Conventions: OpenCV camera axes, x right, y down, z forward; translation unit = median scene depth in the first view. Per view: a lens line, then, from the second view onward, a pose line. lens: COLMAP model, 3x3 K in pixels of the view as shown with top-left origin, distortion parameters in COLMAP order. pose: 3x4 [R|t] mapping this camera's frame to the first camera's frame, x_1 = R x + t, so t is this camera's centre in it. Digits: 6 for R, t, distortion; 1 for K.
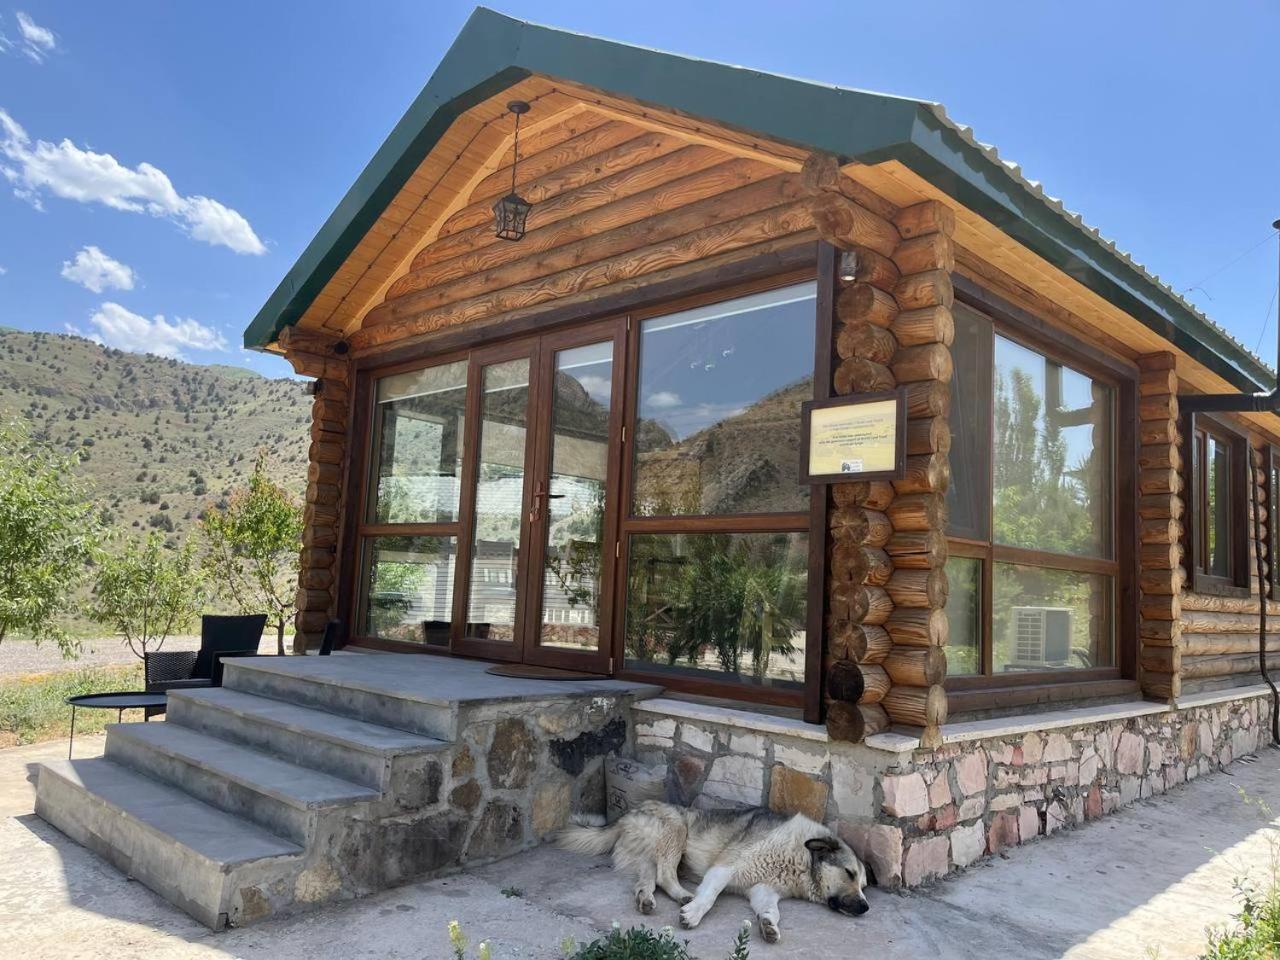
lens RADIAL K [[984.1, 0, 640.0], [0, 984.1, 480.0], [0, 0, 1]] dist [0.013272, 0.000496]
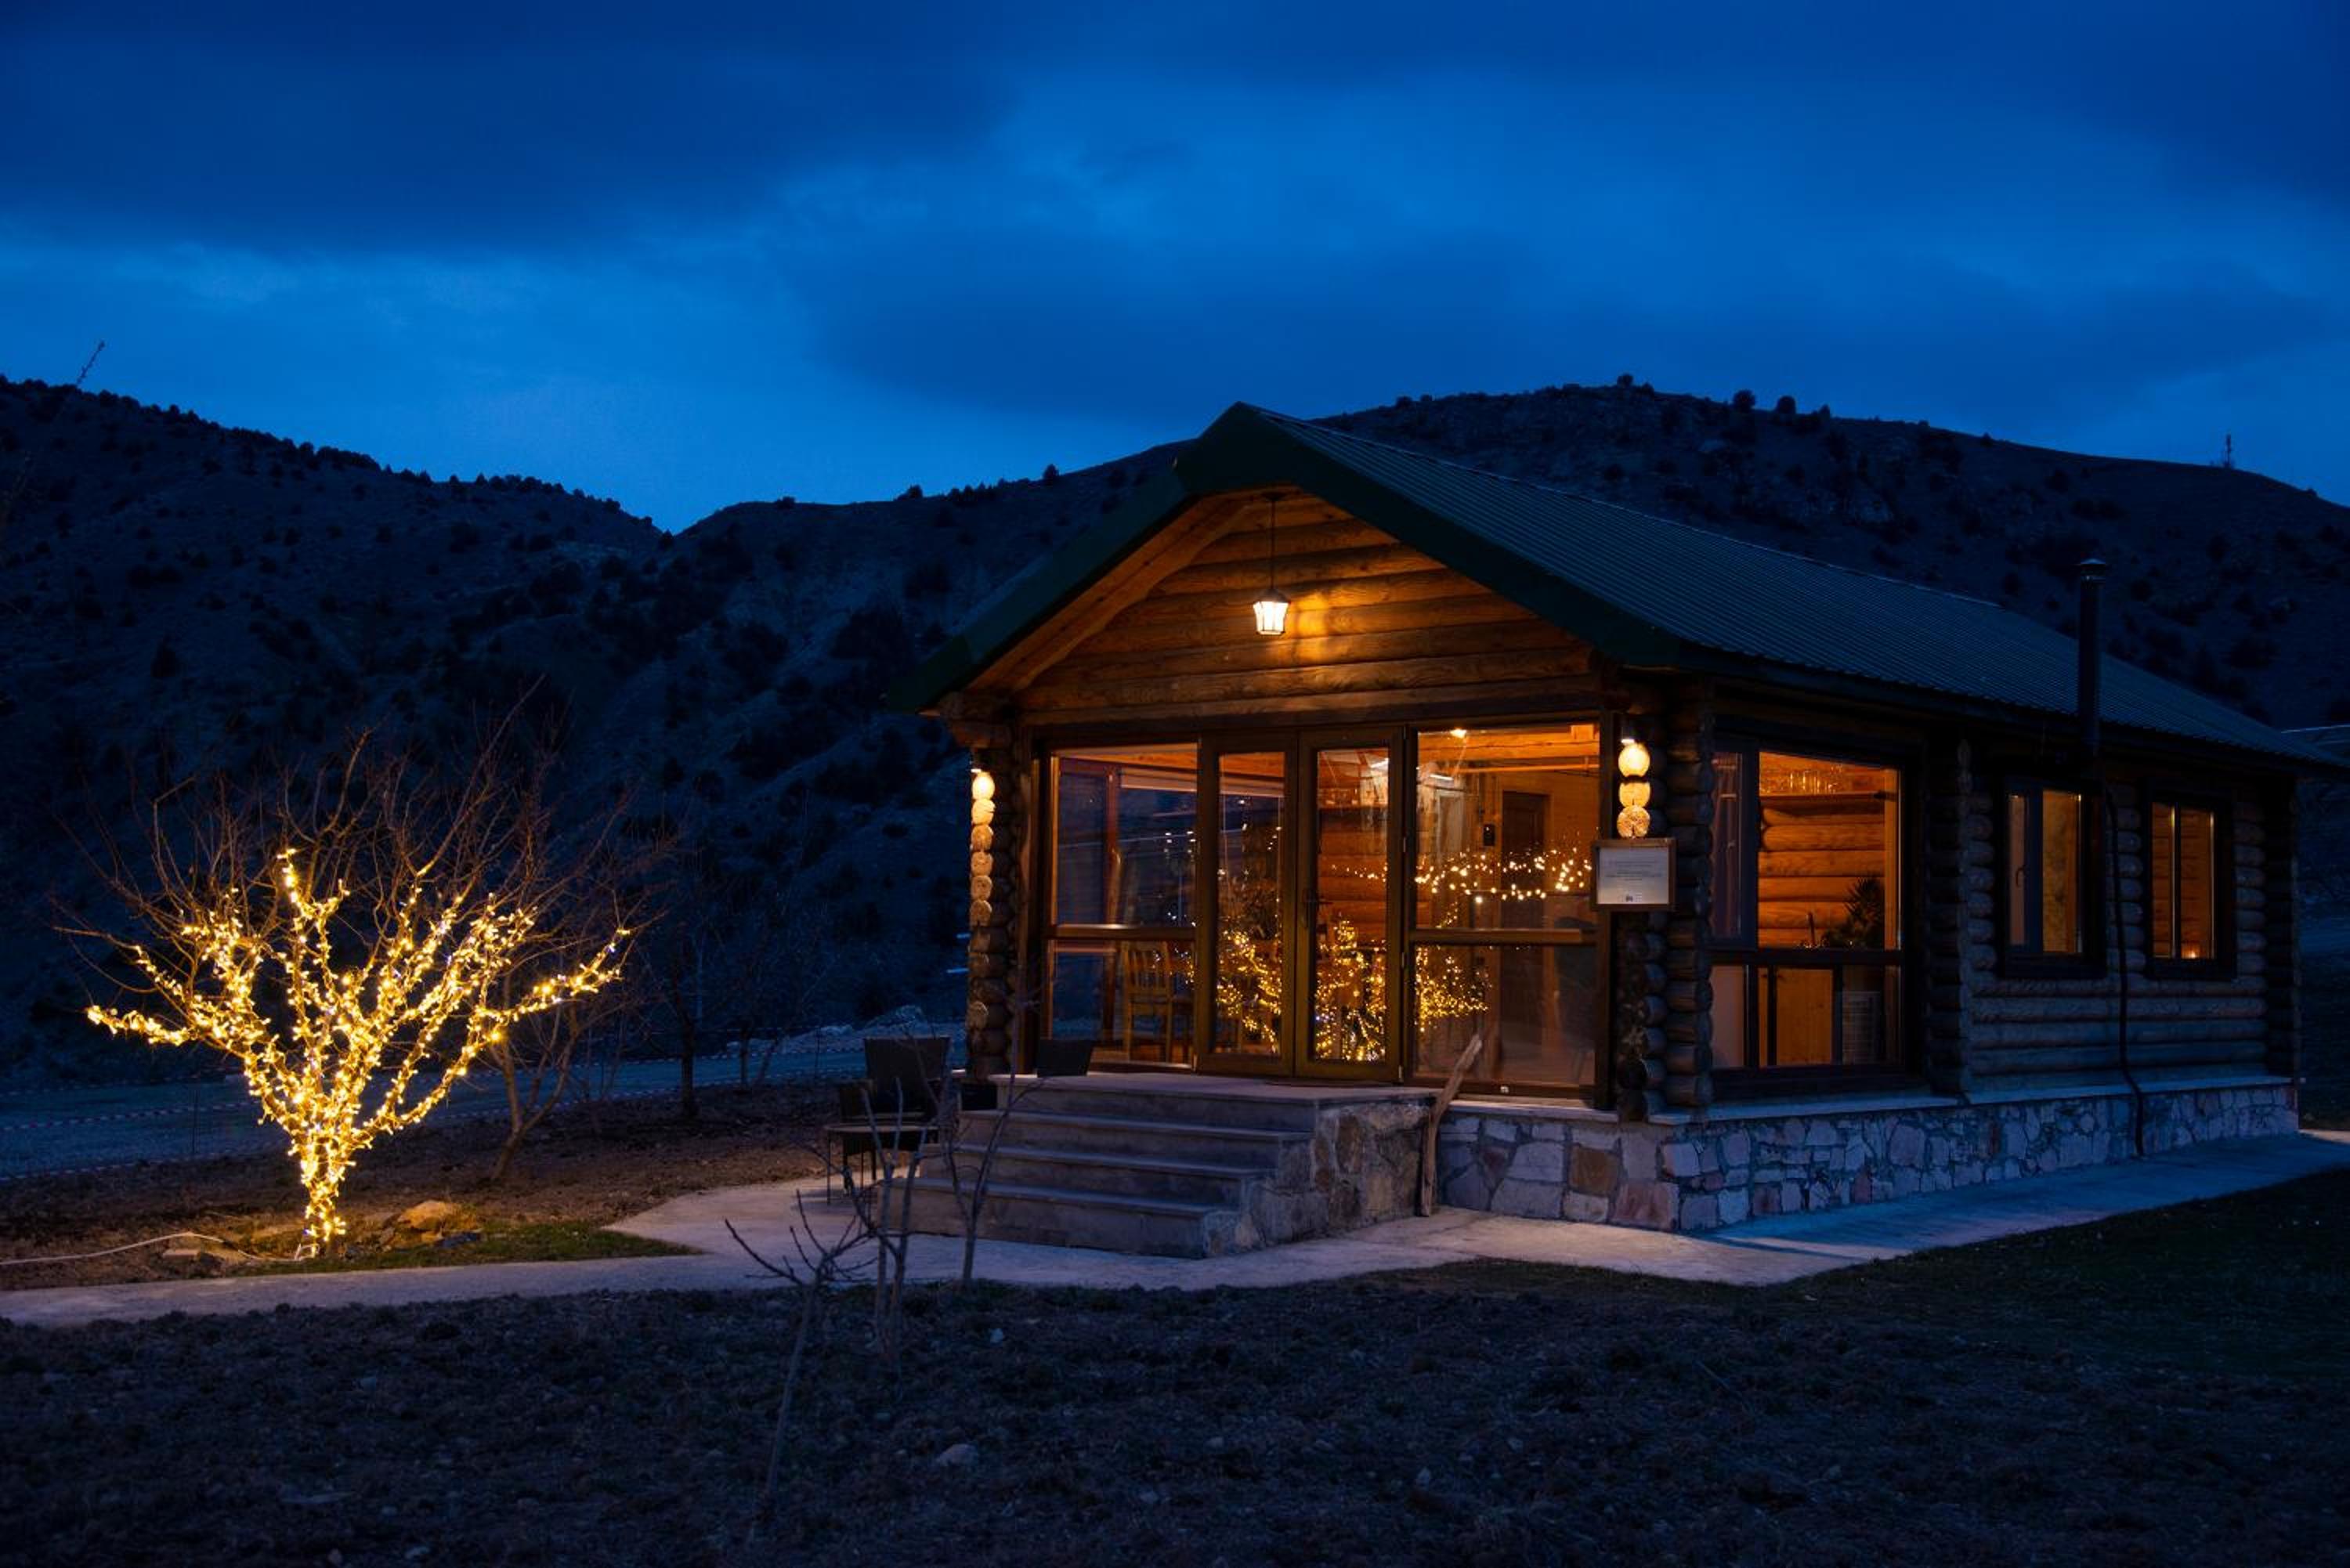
lens RADIAL K [[2740.2, 0, 1177.1], [0, 2740.2, 708.7], [0, 0, 1]] dist [0.000427, 0.005158]
pose [[0.997327, -0.022603, 0.069484, -0.519857], [0.020716, 0.999400, 0.027769, -0.316896], [-0.070069, -0.026255, 0.997197, -2.097497]]
